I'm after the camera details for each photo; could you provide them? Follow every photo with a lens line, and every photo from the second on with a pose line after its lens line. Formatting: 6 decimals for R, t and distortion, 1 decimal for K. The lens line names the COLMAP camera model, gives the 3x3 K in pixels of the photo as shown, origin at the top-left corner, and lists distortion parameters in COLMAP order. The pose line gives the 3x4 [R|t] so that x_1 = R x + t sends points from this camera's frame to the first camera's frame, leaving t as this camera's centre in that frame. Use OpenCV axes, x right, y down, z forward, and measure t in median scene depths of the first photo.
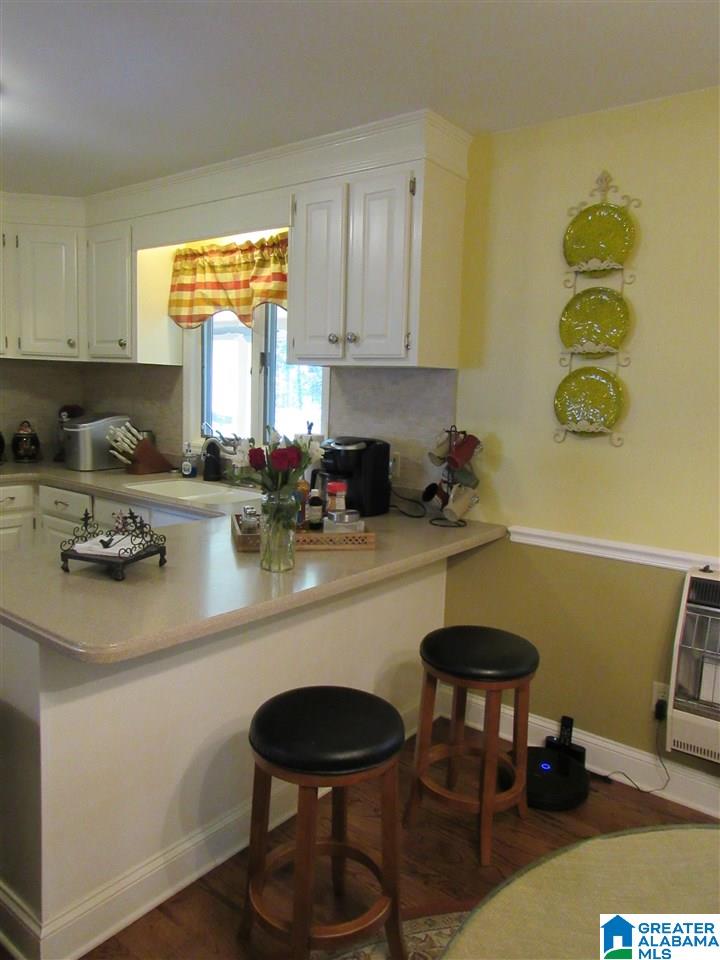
lens RADIAL K [[686.3, 0, 360.2], [0, 686.3, 479.9], [0, 0, 1]] dist [-0.028583, 0.007113]
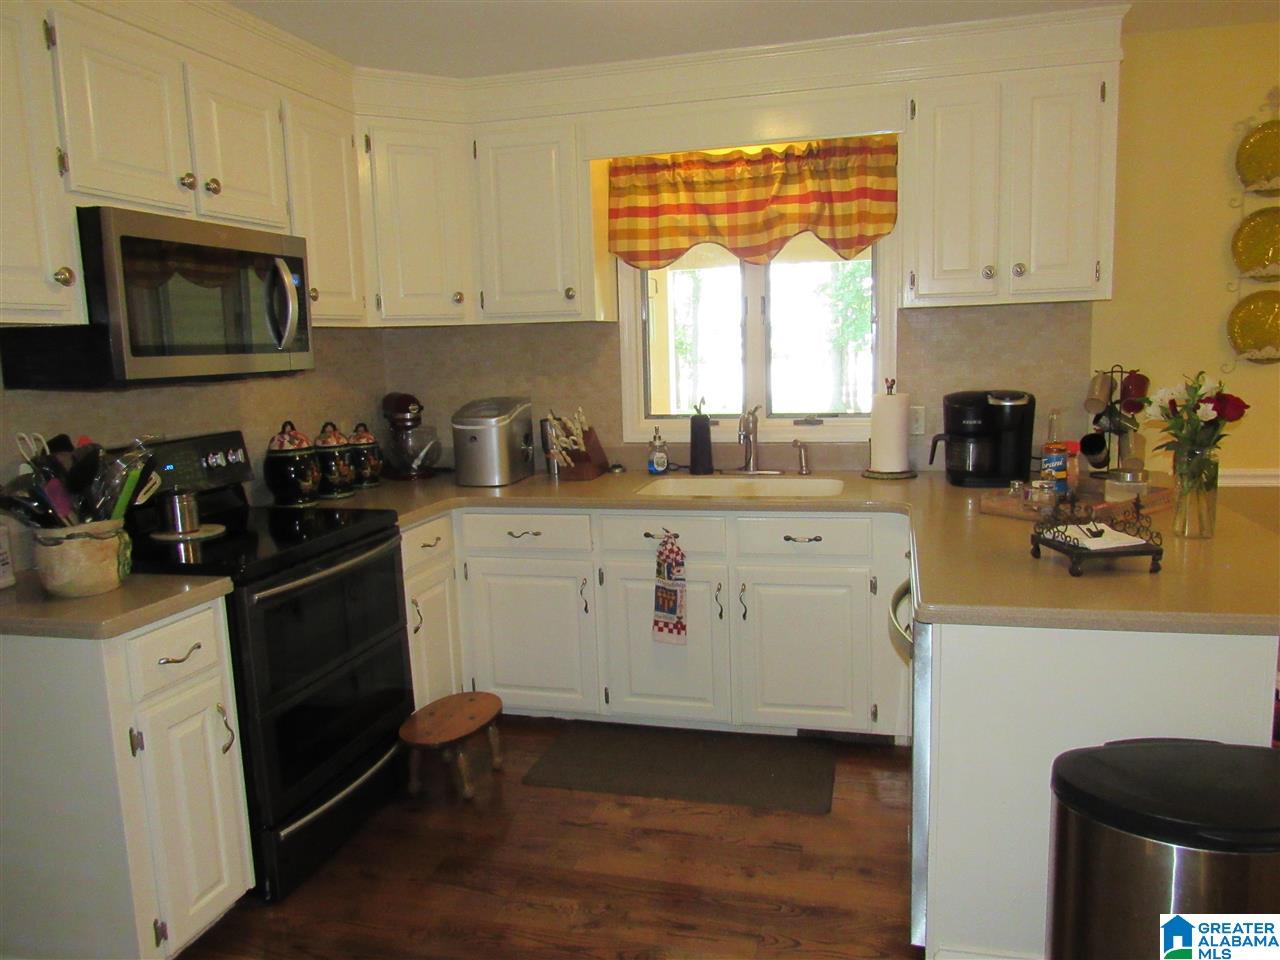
lens RADIAL K [[915.1, 0, 643.9], [0, 915.1, 476.3], [0, 0, 1]] dist [-0.028583, 0.007113]
pose [[0.915274, -0.125580, 0.382757, -0.670968], [0.121410, 0.991980, 0.035138, -0.039588], [-0.384100, 0.014310, 0.923181, 0.117548]]
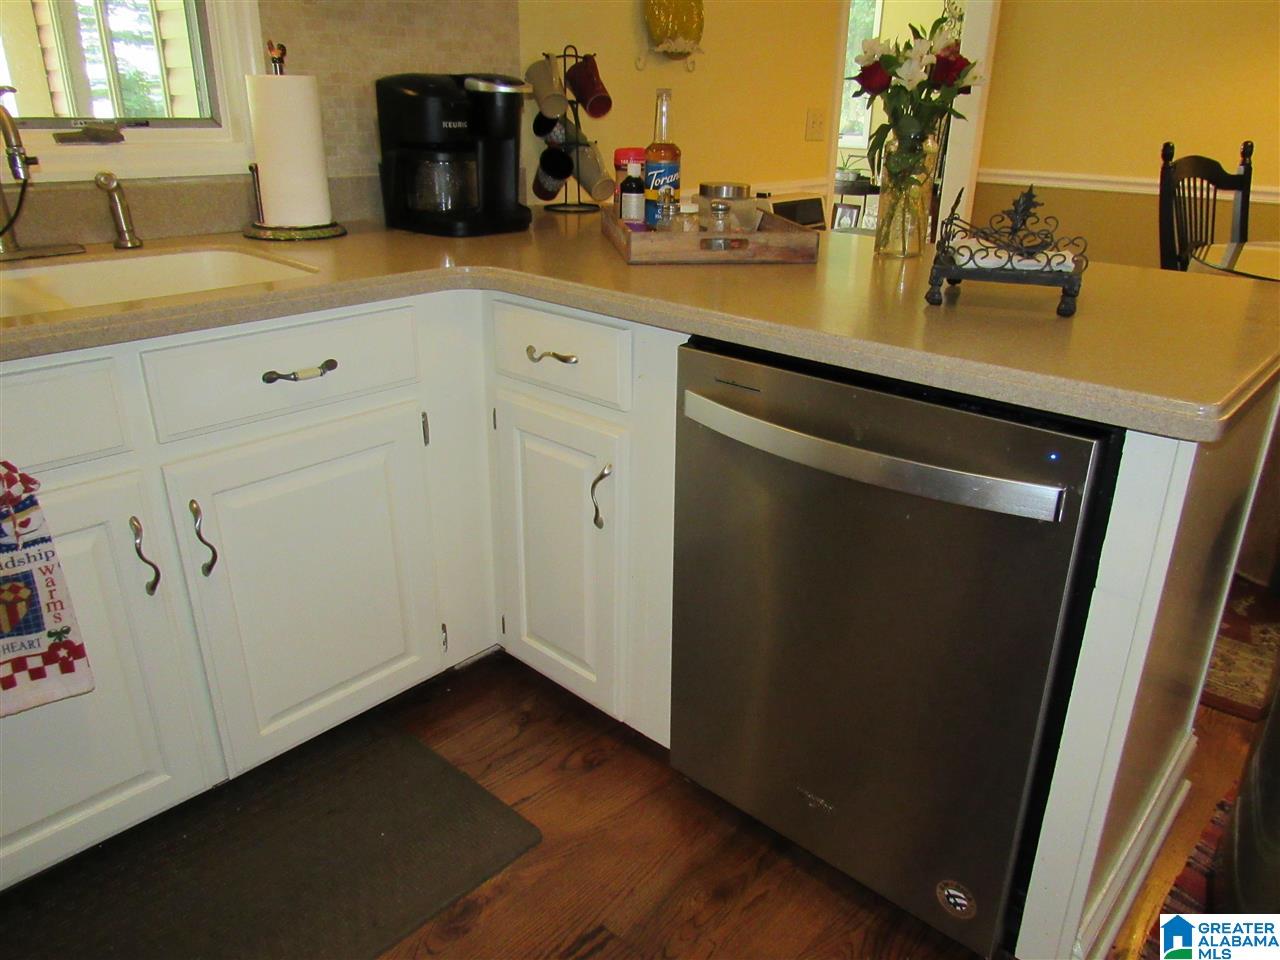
lens RADIAL K [[915.1, 0, 639.6], [0, 915.1, 485.9], [0, 0, 1]] dist [-0.028583, 0.007113]
pose [[0.082465, -0.415124, 0.906020, -0.589026], [0.120097, 0.906630, 0.404473, -0.032456], [-0.989331, 0.075455, 0.124620, 0.654428]]
